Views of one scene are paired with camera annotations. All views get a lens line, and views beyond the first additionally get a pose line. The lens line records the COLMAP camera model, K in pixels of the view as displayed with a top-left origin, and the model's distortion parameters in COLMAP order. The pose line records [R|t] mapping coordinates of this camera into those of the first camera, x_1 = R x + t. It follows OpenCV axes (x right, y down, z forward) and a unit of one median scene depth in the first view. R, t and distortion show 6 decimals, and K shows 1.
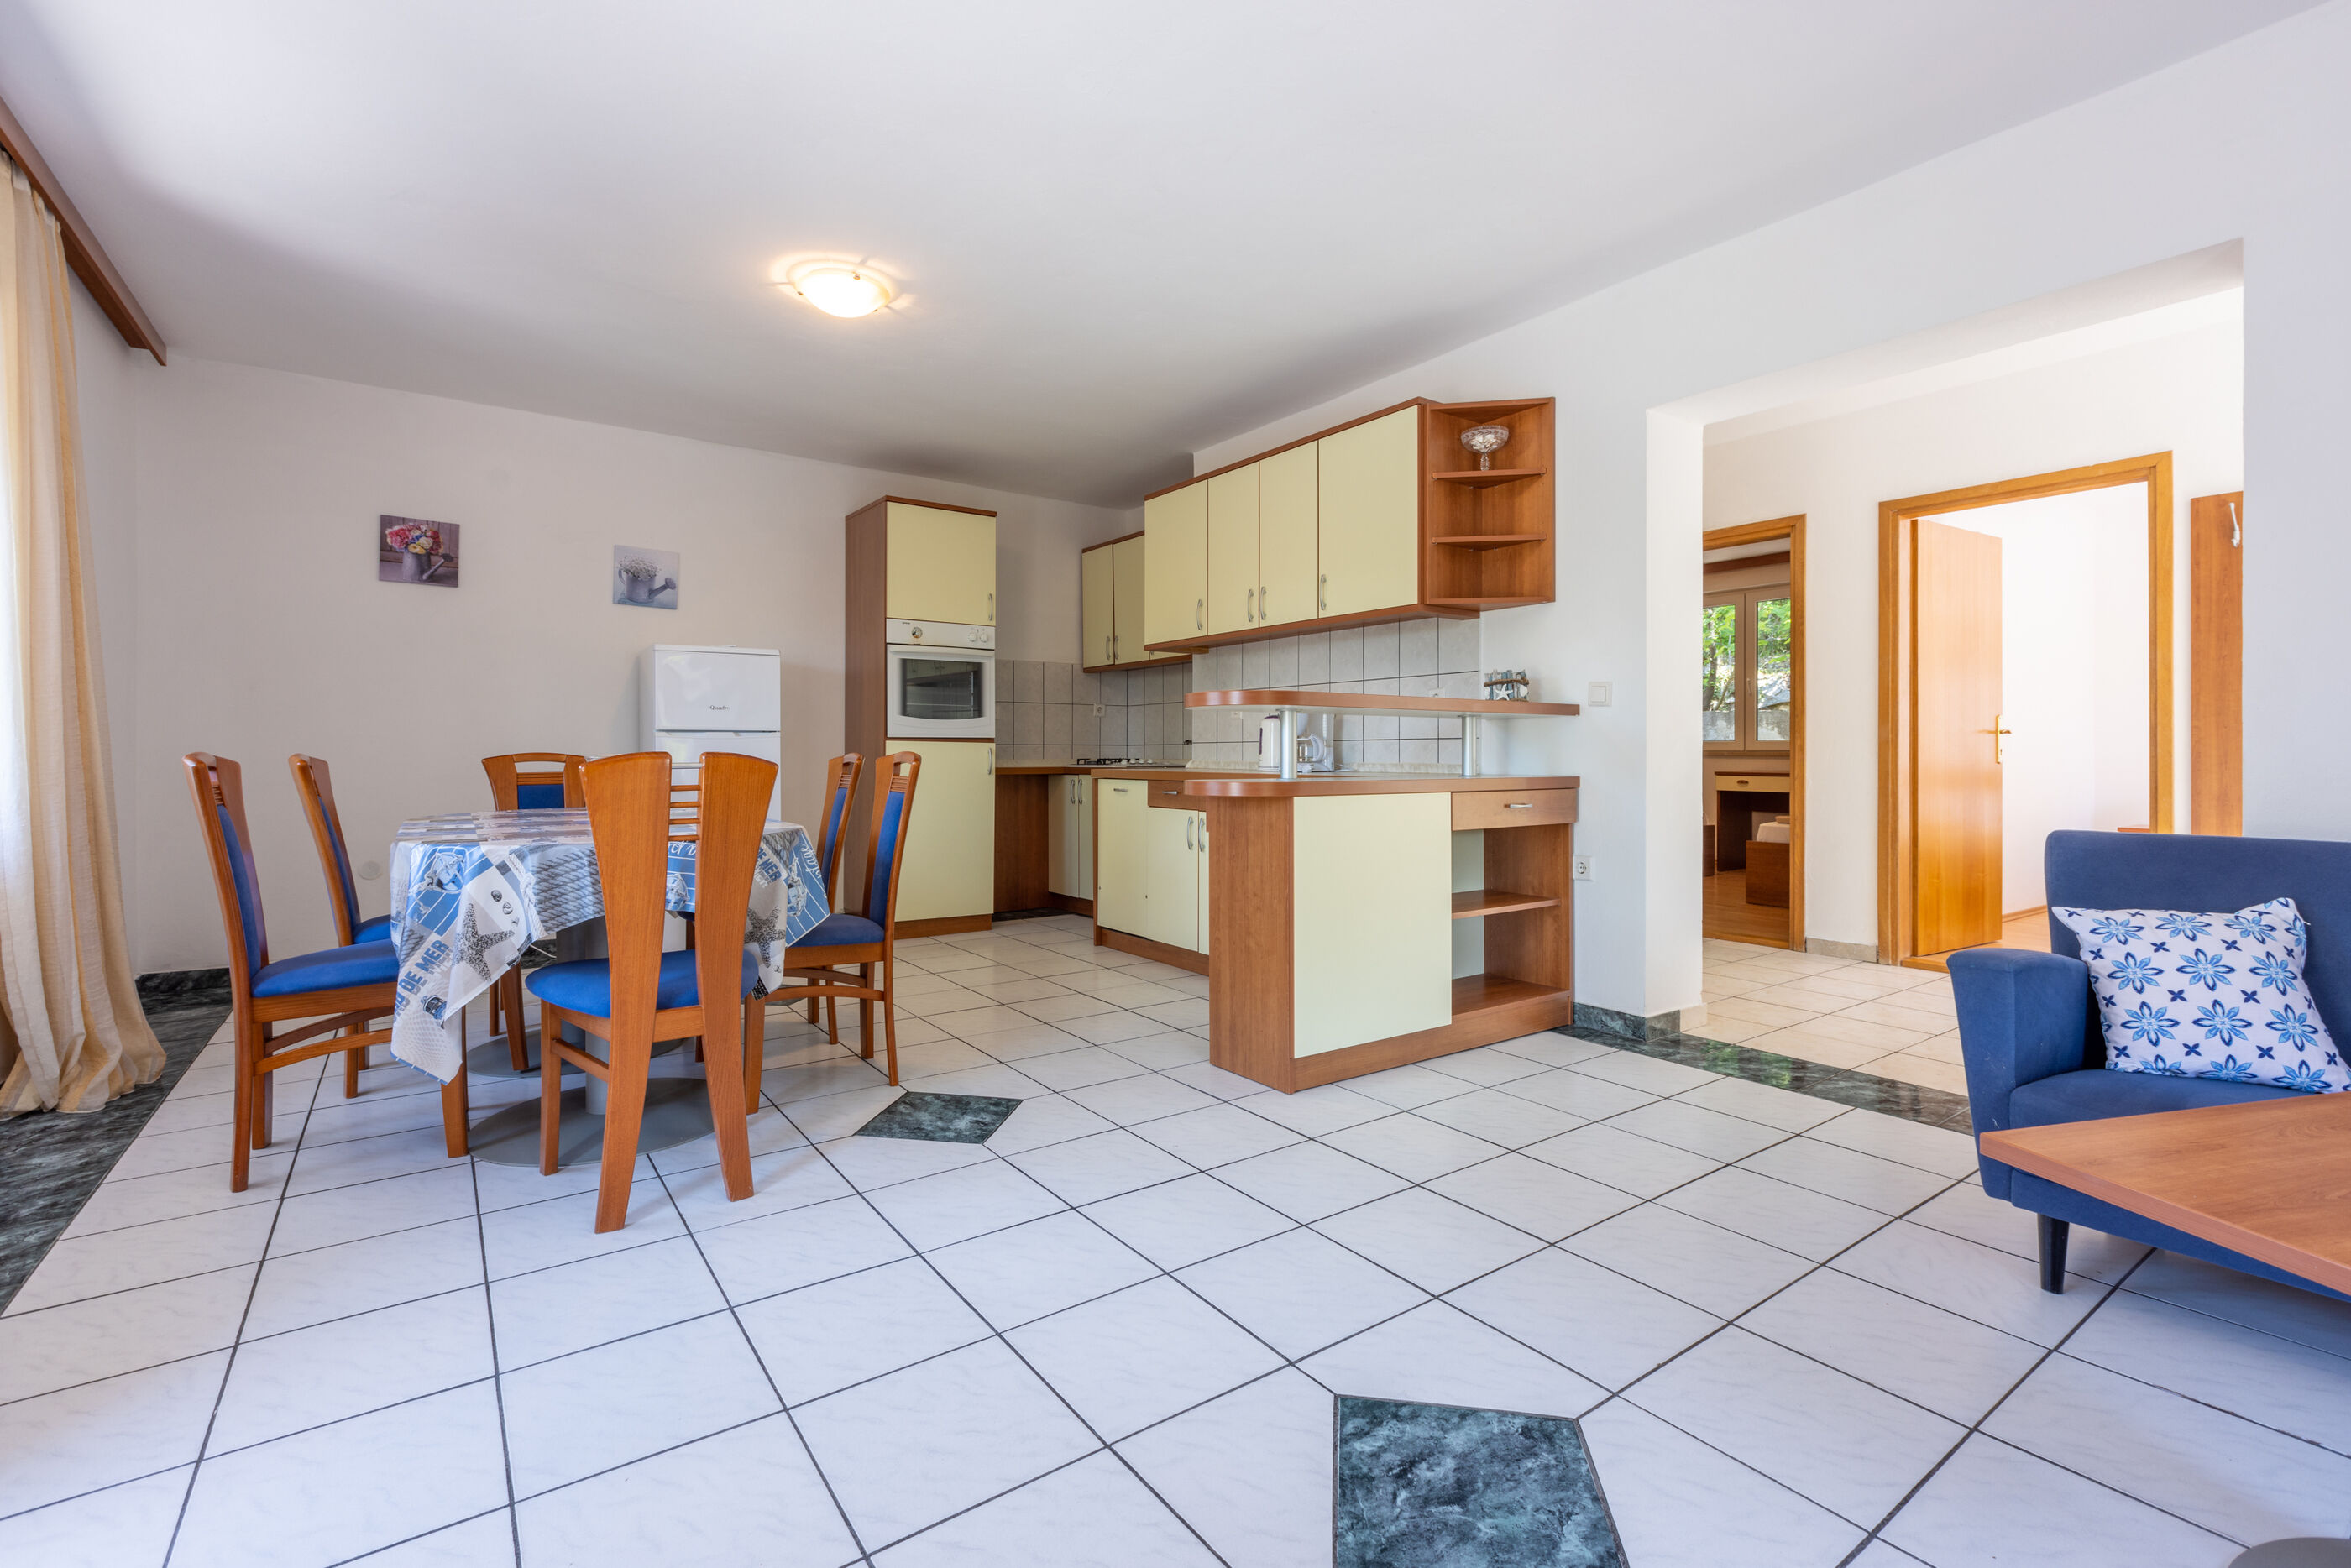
lens RADIAL K [[1059.6, 0, 1210.2], [0, 1059.6, 769.8], [0, 0, 1]] dist [-0.003538, 0.001446]
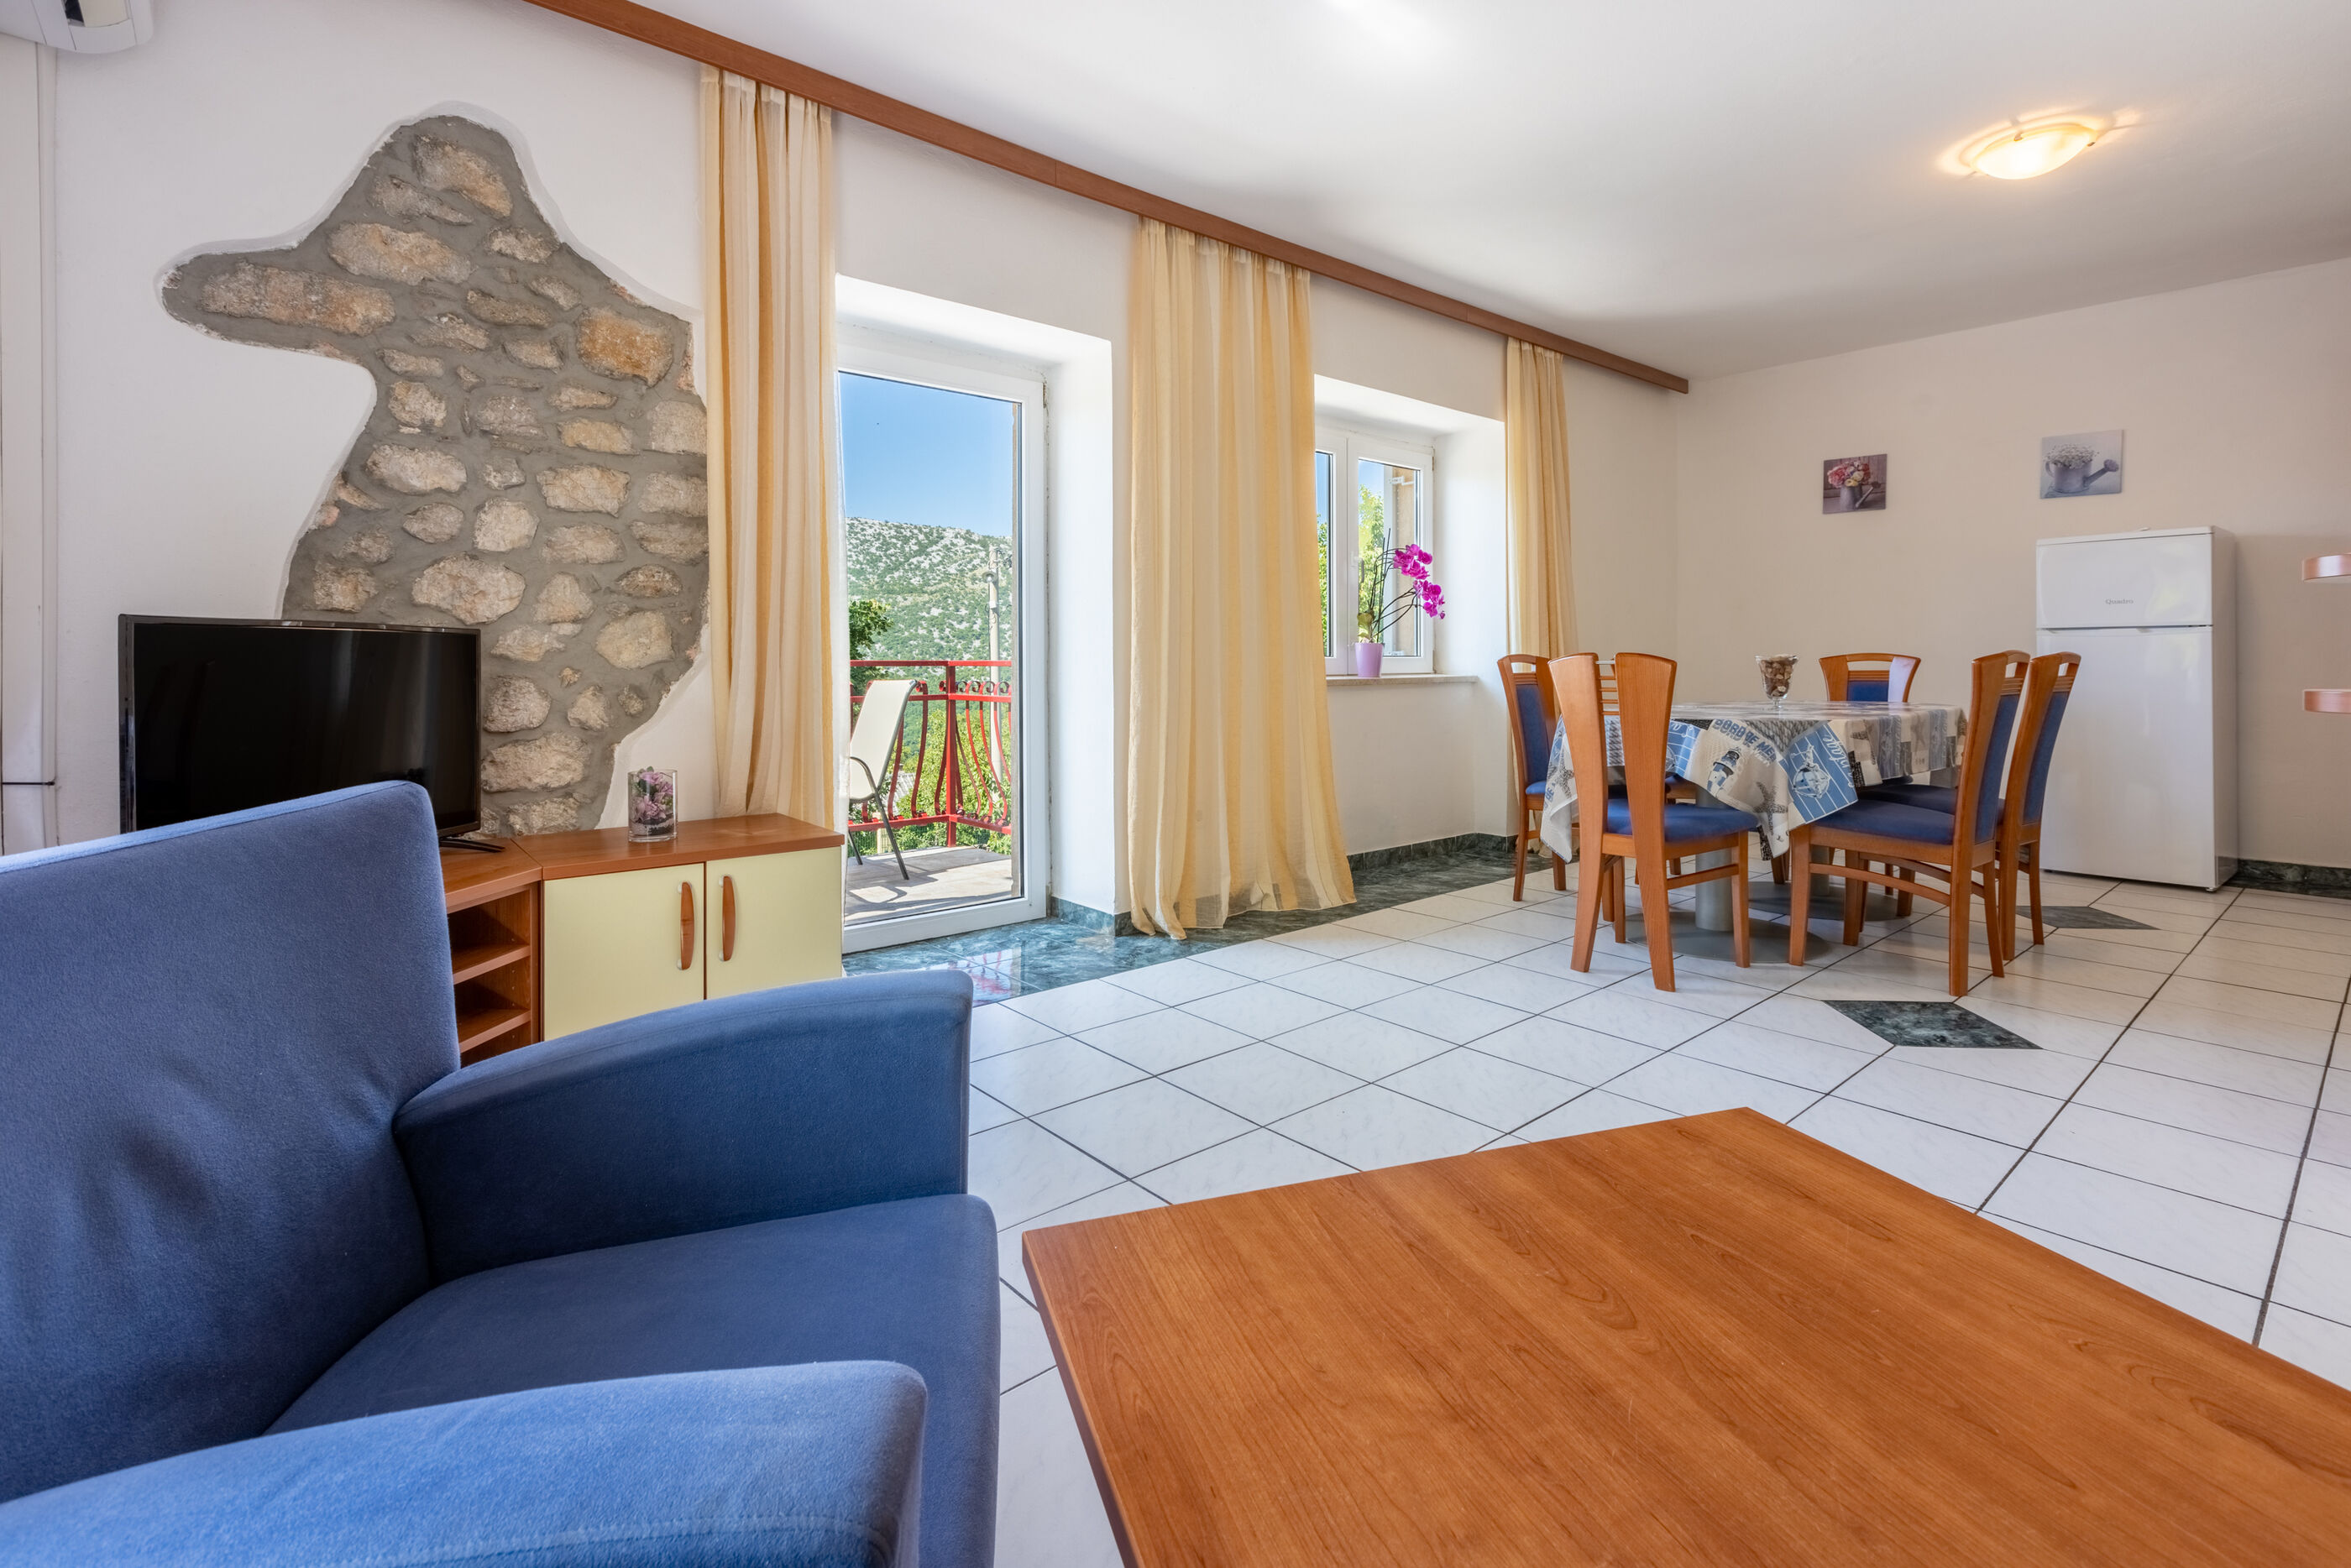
lens RADIAL K [[1059.6, 0, 1115.6], [0, 1059.6, 668.6], [0, 0, 1]] dist [-0.003538, 0.001446]
pose [[0.036472, 0.006712, -0.999312, 0.486564], [-0.009558, 0.999934, 0.006367, 0.001241], [0.999289, 0.009320, 0.036534, 0.152577]]
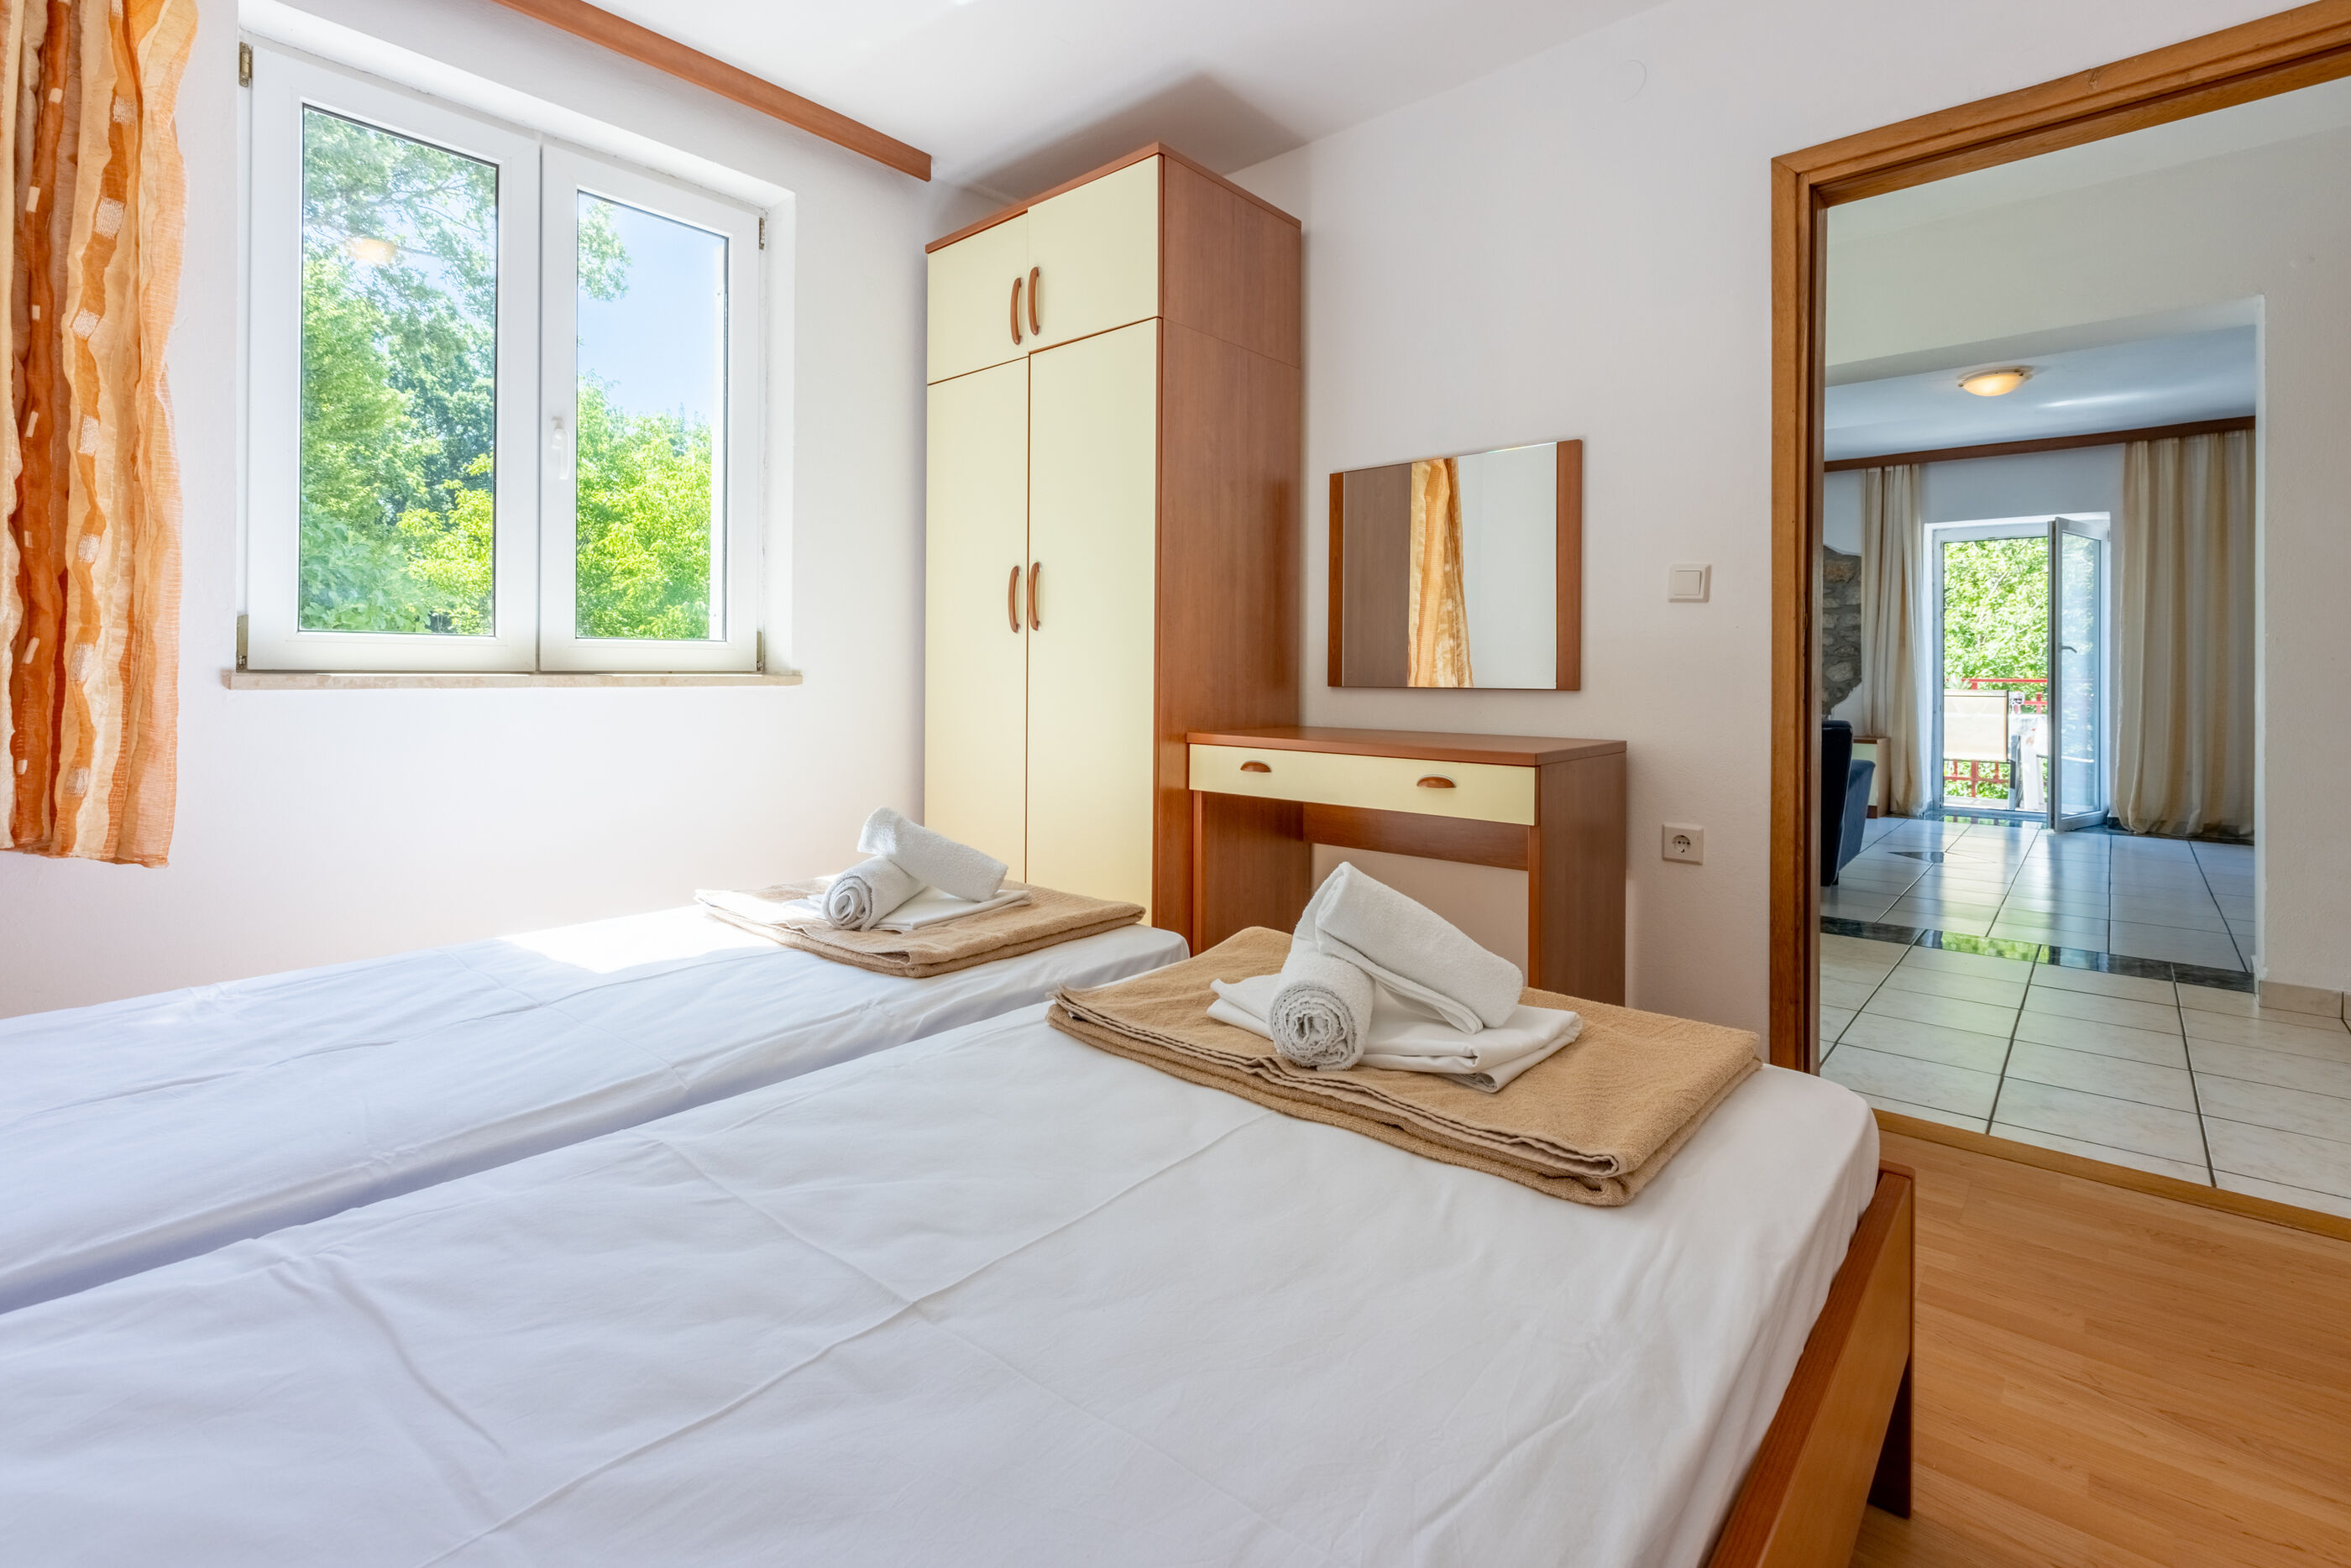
lens RADIAL K [[1059.6, 0, 1206.4], [0, 1059.6, 670.8], [0, 0, 1]] dist [-0.003538, 0.001446]
pose [[-0.974905, -0.005241, -0.222560, 1.381282], [-0.008316, 0.999882, 0.012883, -0.027285], [0.222466, 0.014411, -0.974834, 1.529823]]
